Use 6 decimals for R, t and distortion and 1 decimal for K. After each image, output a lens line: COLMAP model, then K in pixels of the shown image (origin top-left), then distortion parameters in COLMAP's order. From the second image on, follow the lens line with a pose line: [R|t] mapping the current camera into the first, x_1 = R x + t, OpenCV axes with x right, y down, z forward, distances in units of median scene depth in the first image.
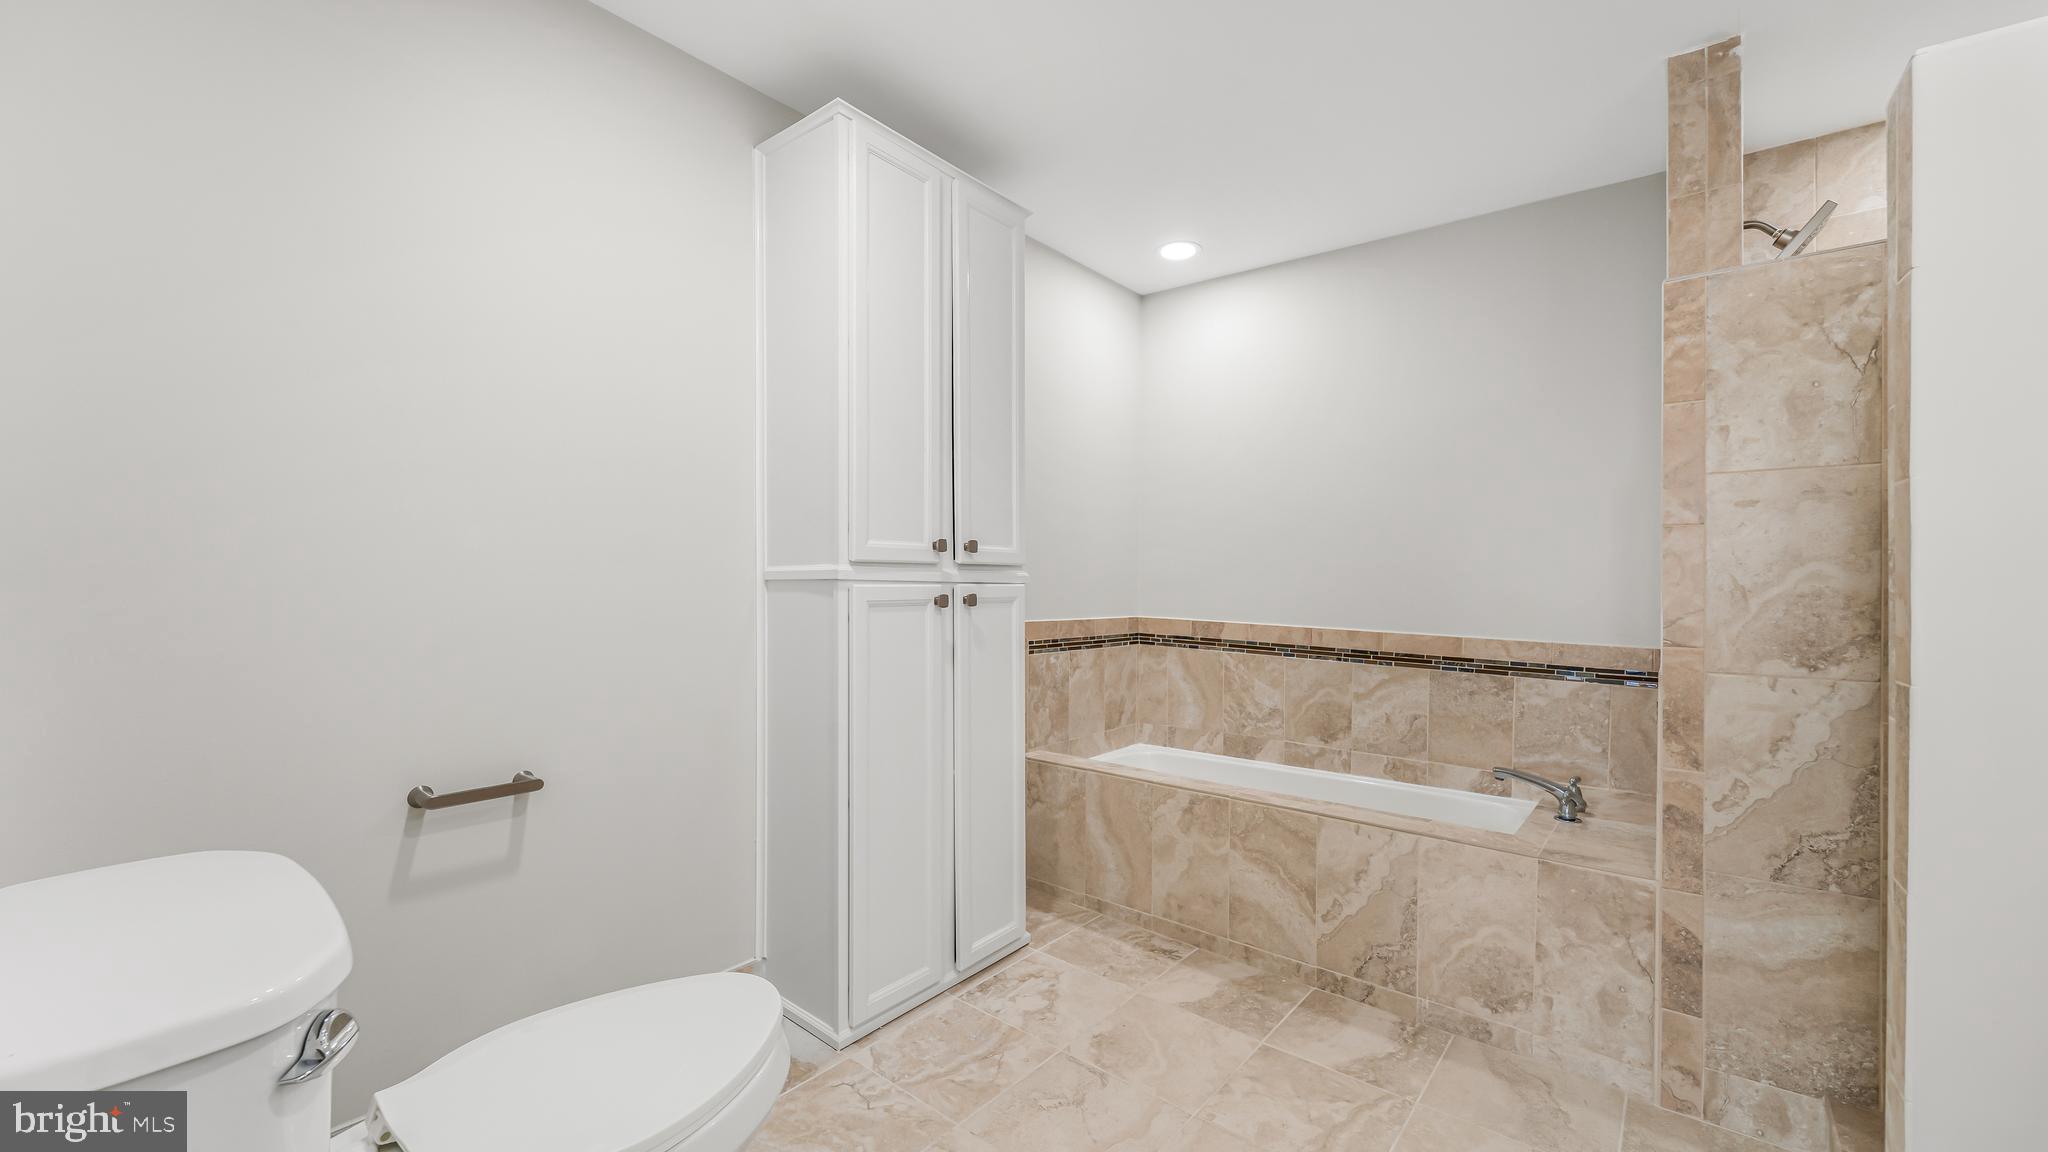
lens RADIAL K [[815.0, 0, 1028.1], [0, 815.0, 577.7], [0, 0, 1]] dist [0.001212, -0.000705]
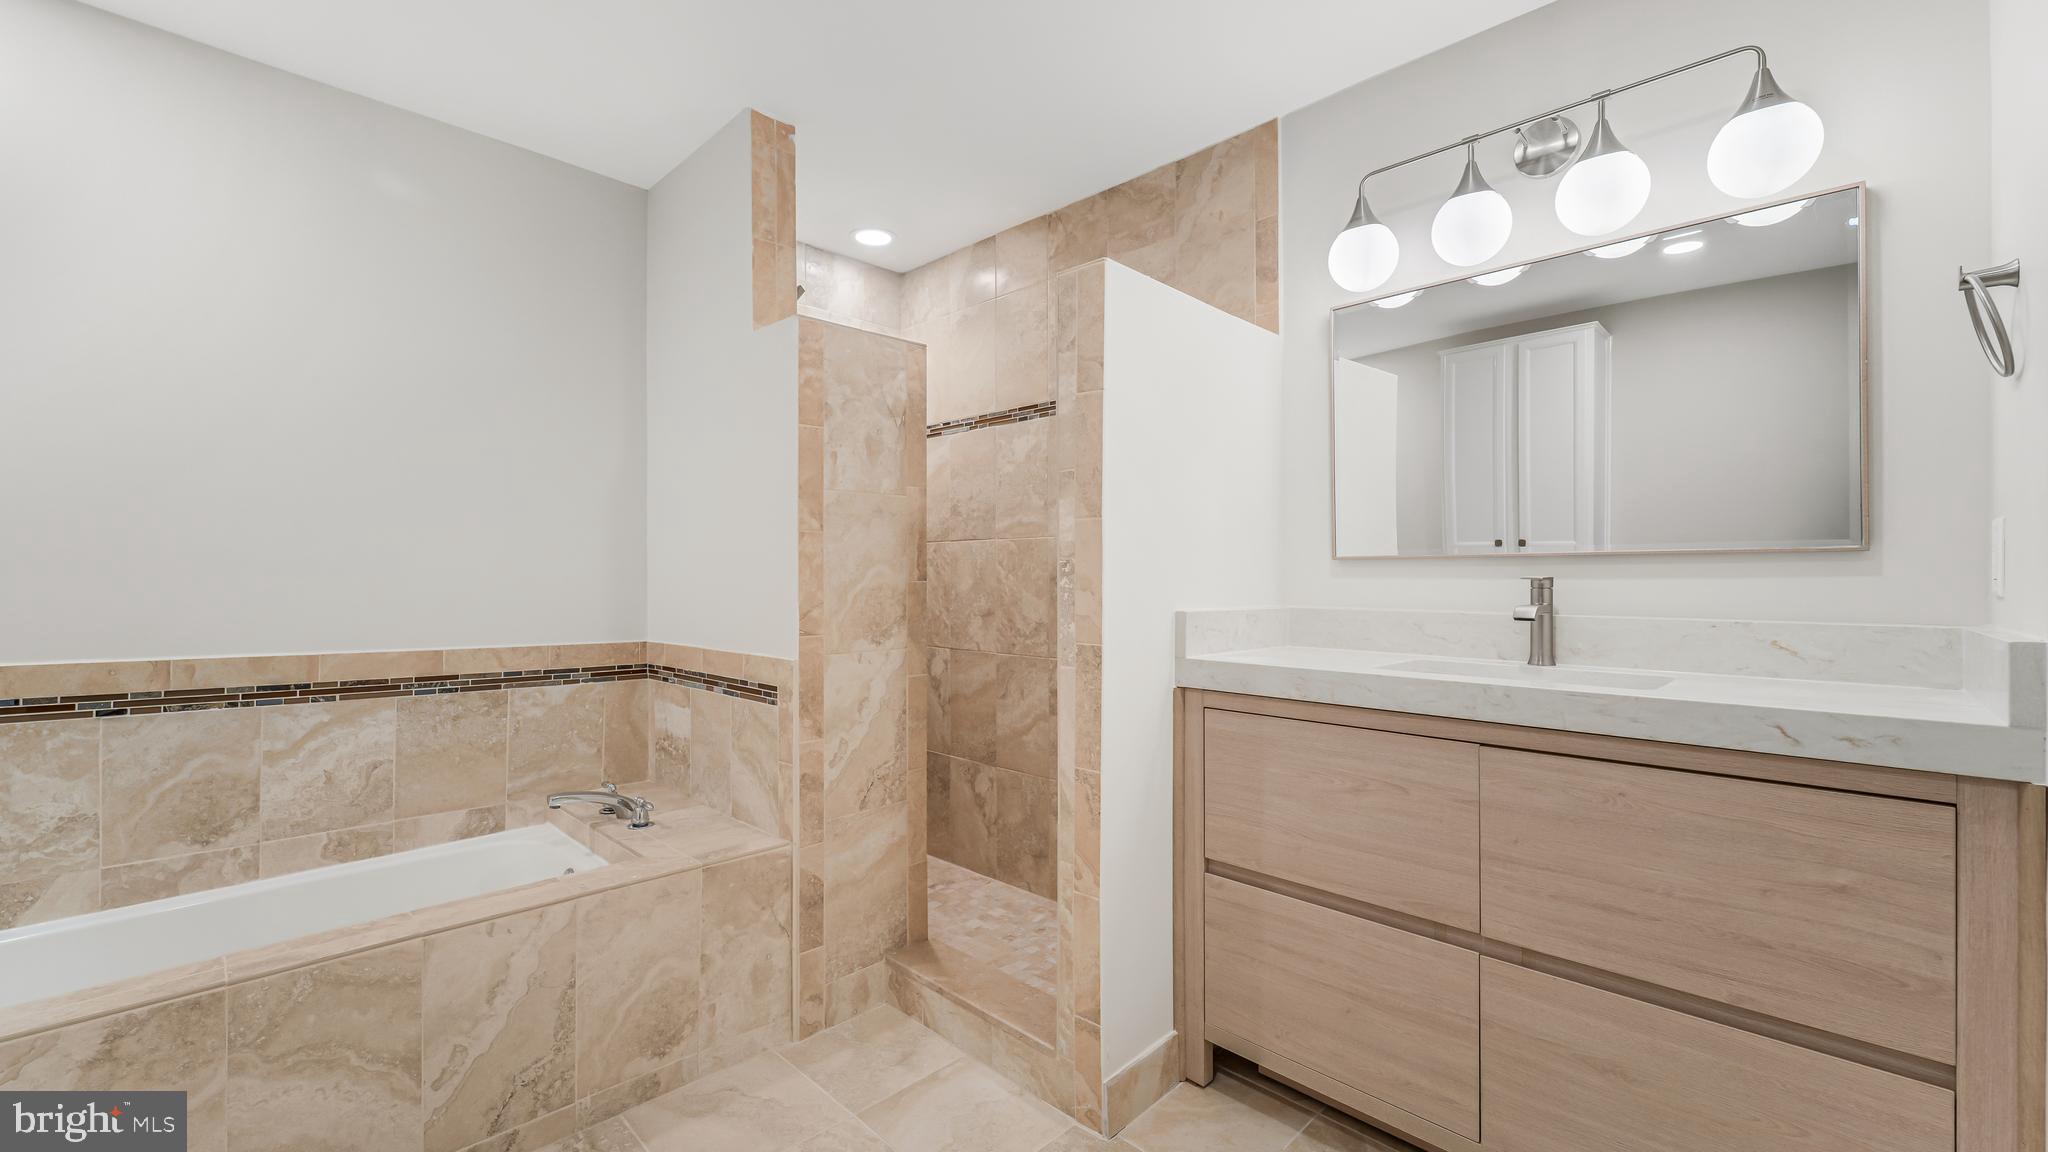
lens RADIAL K [[815.0, 0, 1028.1], [0, 815.0, 577.7], [0, 0, 1]] dist [0.001212, -0.000705]
pose [[0.097498, -0.008085, 0.995203, -0.264569], [-0.002432, 0.999962, 0.008362, -0.006674], [-0.995233, -0.003236, 0.097475, 0.471205]]
